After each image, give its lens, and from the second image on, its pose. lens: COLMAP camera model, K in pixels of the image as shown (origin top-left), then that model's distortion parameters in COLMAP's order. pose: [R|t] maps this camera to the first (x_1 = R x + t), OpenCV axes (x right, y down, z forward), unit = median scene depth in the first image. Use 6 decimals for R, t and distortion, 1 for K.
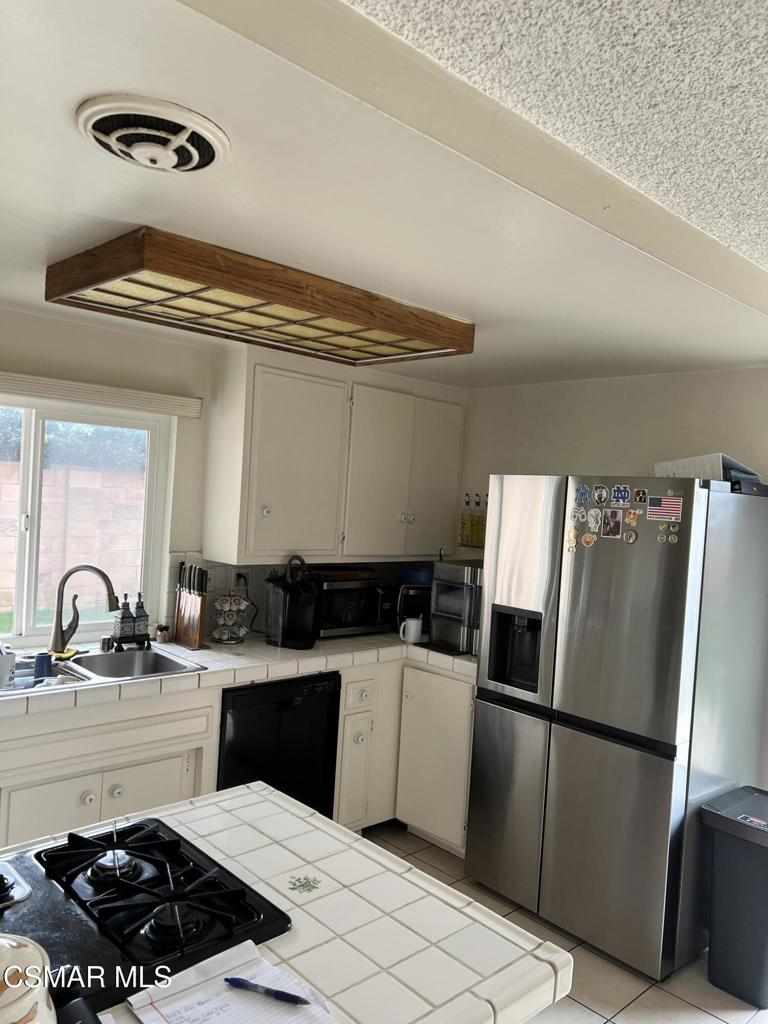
lens RADIAL K [[775.7, 0, 381.1], [0, 775.7, 512.7], [0, 0, 1]] dist [0.004746, -0.001002]
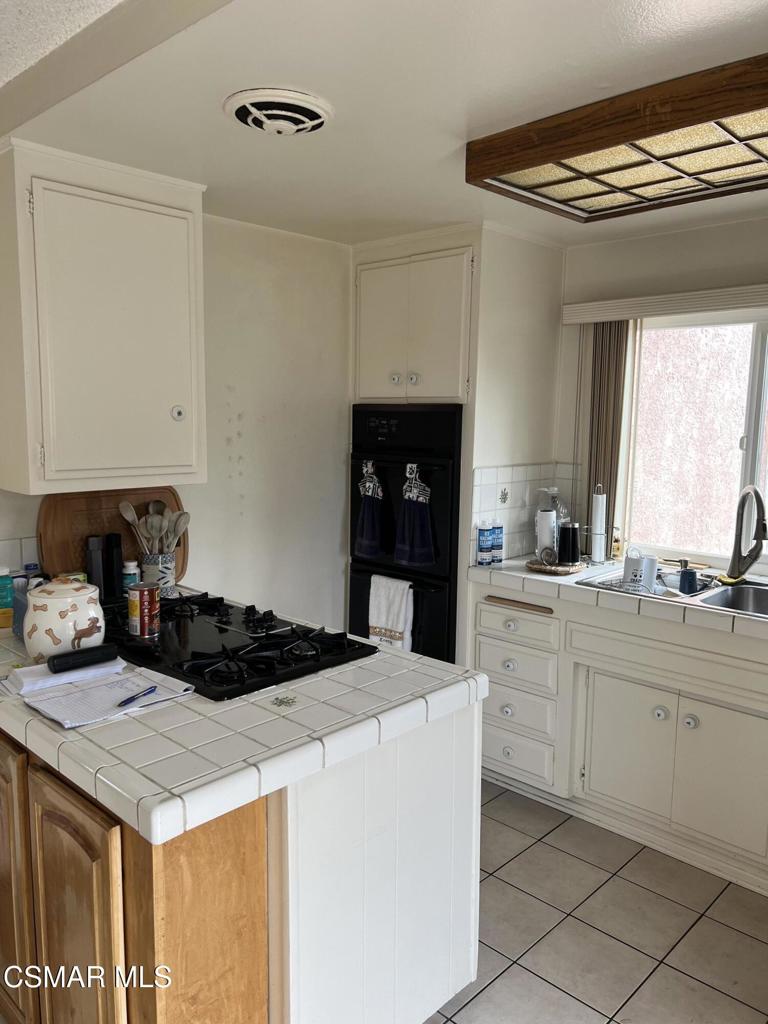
lens RADIAL K [[775.7, 0, 380.7], [0, 775.7, 513.7], [0, 0, 1]] dist [0.004746, -0.001002]
pose [[0.047619, 0.063353, -0.996854, 0.571623], [-0.031921, 0.997573, 0.061873, 0.063175], [0.998355, 0.028875, 0.049526, 0.582362]]
